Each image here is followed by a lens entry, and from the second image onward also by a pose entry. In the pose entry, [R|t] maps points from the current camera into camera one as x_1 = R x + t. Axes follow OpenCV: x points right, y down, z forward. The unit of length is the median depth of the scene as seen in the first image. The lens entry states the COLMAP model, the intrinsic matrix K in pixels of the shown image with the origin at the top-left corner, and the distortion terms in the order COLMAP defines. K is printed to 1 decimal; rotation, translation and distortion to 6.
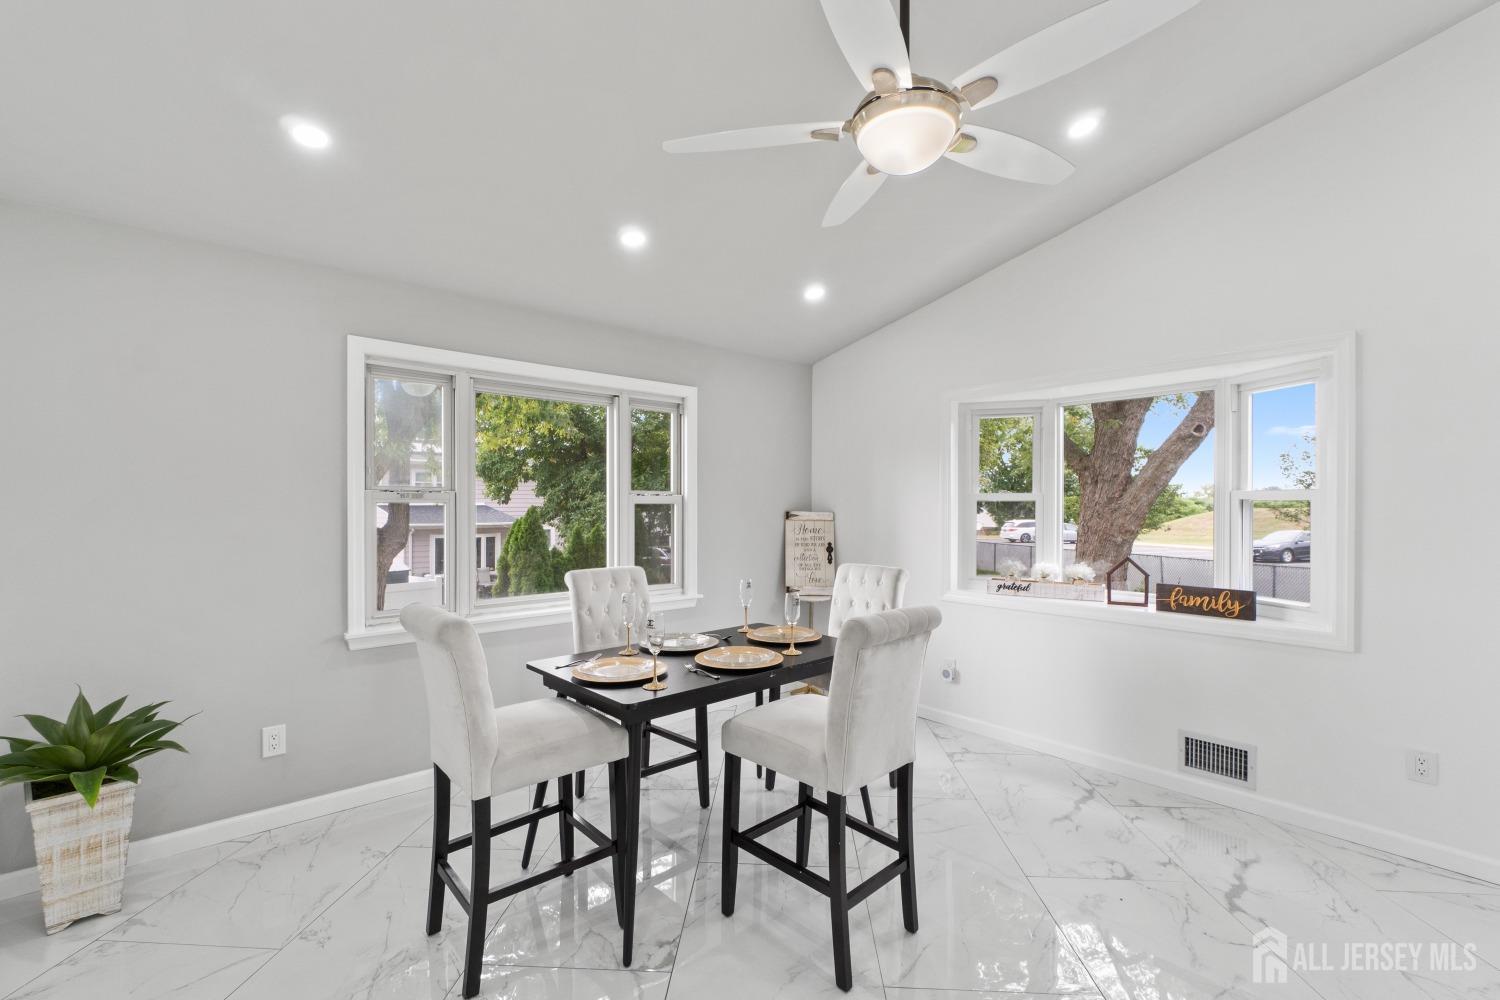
lens RADIAL K [[651.7, 0, 748.5], [0, 651.7, 509.9], [0, 0, 1]] dist [-0.003439, 0.000868]
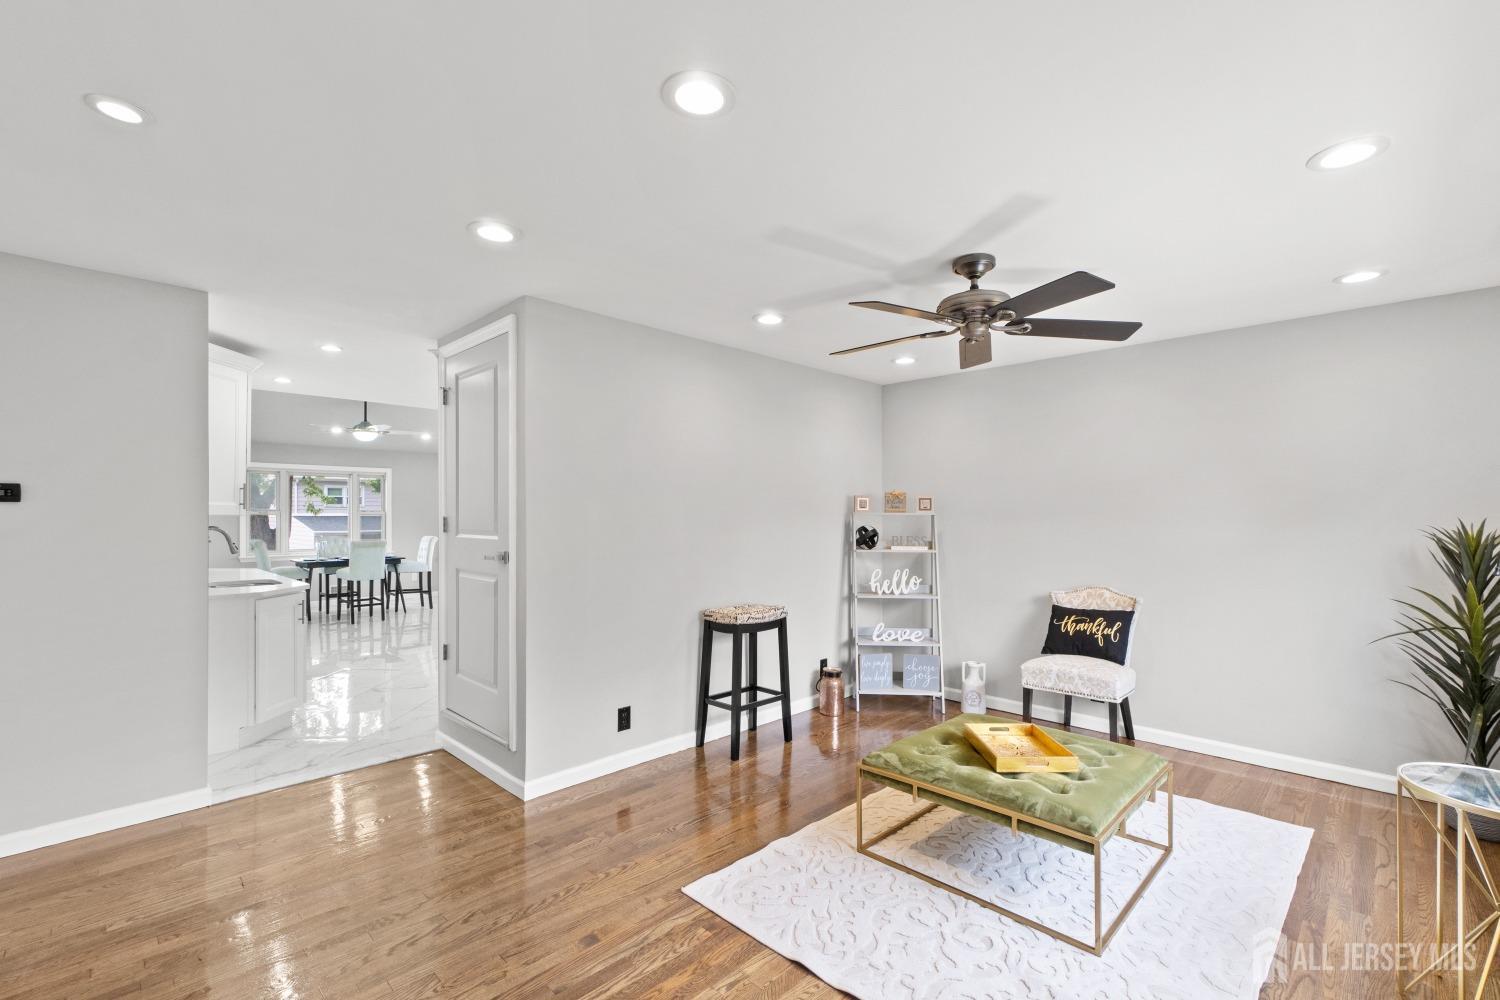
lens RADIAL K [[651.7, 0, 751.4], [0, 651.7, 511.7], [0, 0, 1]] dist [-0.003439, 0.000868]
pose [[0.996538, -0.003754, 0.083050, 1.110904], [0.004664, 0.999931, -0.010765, 0.011630], [-0.083004, 0.011116, 0.996487, -1.635909]]
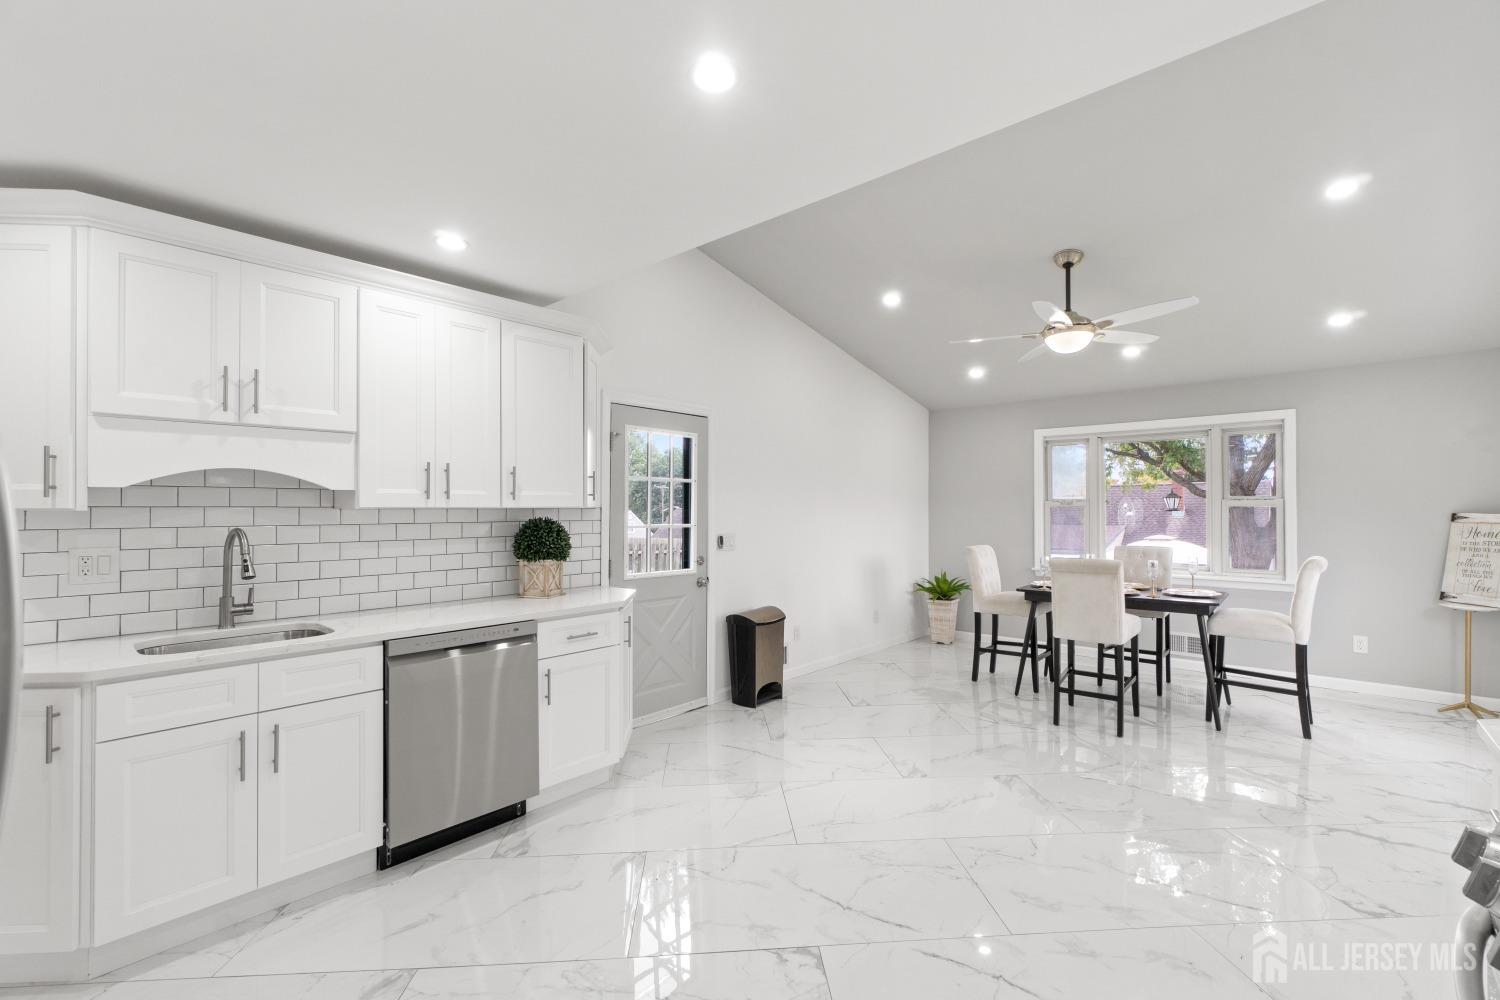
lens RADIAL K [[651.7, 0, 753.2], [0, 651.7, 501.4], [0, 0, 1]] dist [-0.003439, 0.000868]
pose [[0.127518, -0.011727, -0.991767, 0.992989], [-0.003690, 0.999918, -0.012298, 0.000536], [0.991829, 0.005228, 0.127464, -0.143470]]
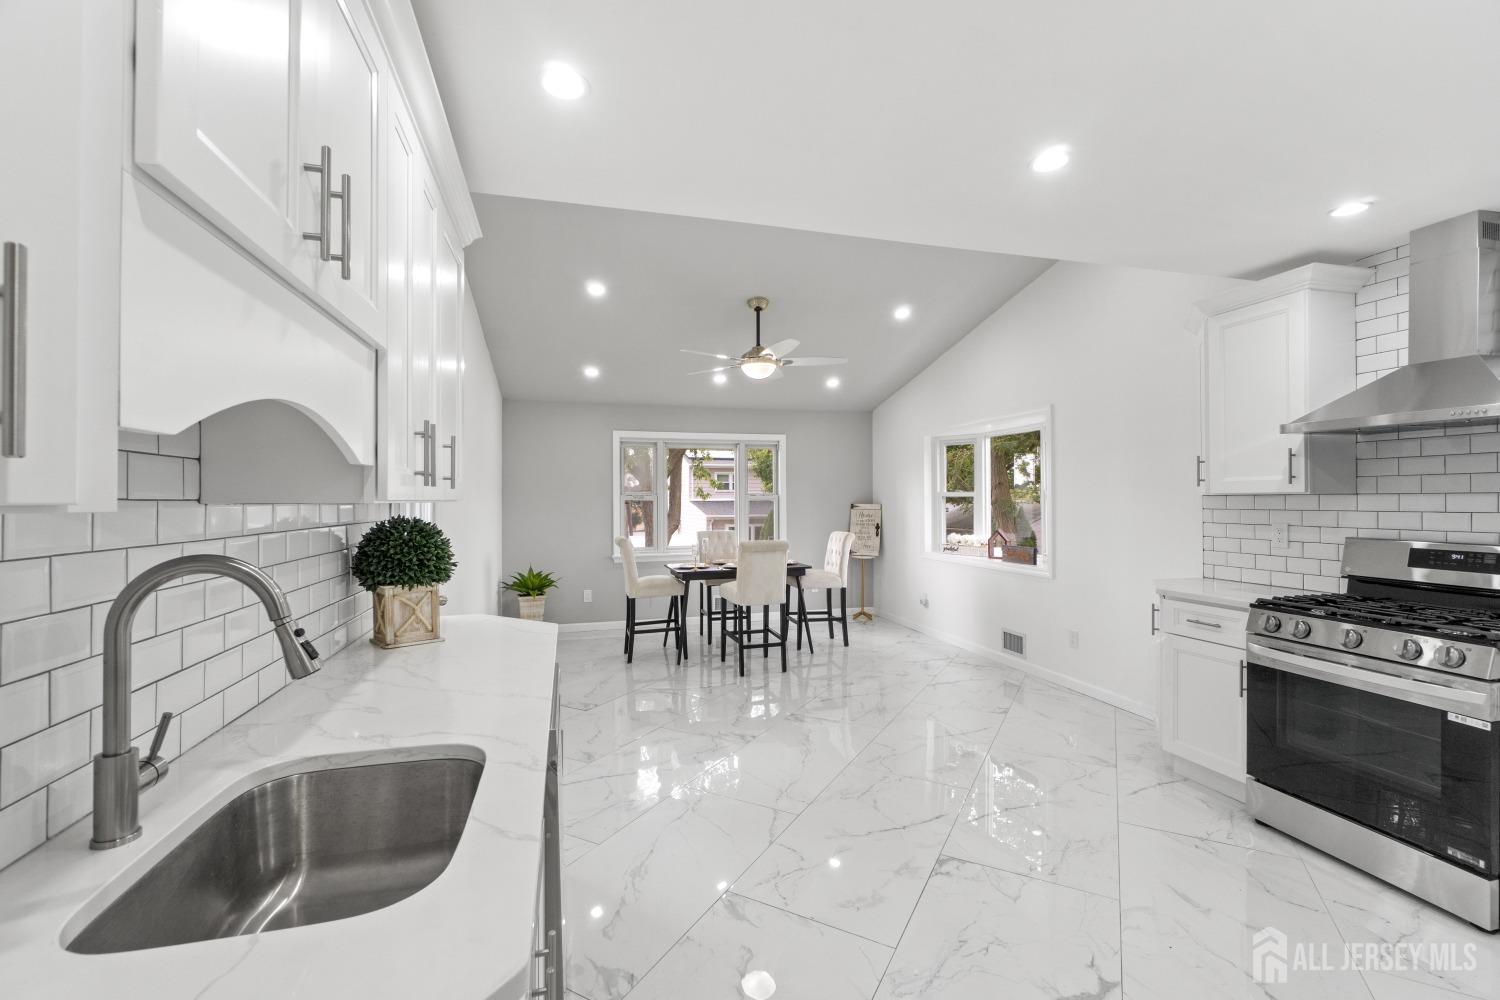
lens RADIAL K [[651.7, 0, 752.1], [0, 651.7, 492.4], [0, 0, 1]] dist [-0.003439, 0.000868]
pose [[0.903469, -0.010924, -0.428514, 0.611437], [0.003471, 0.999829, -0.018170, 0.003019], [0.428639, 0.014929, 0.903353, -0.662032]]
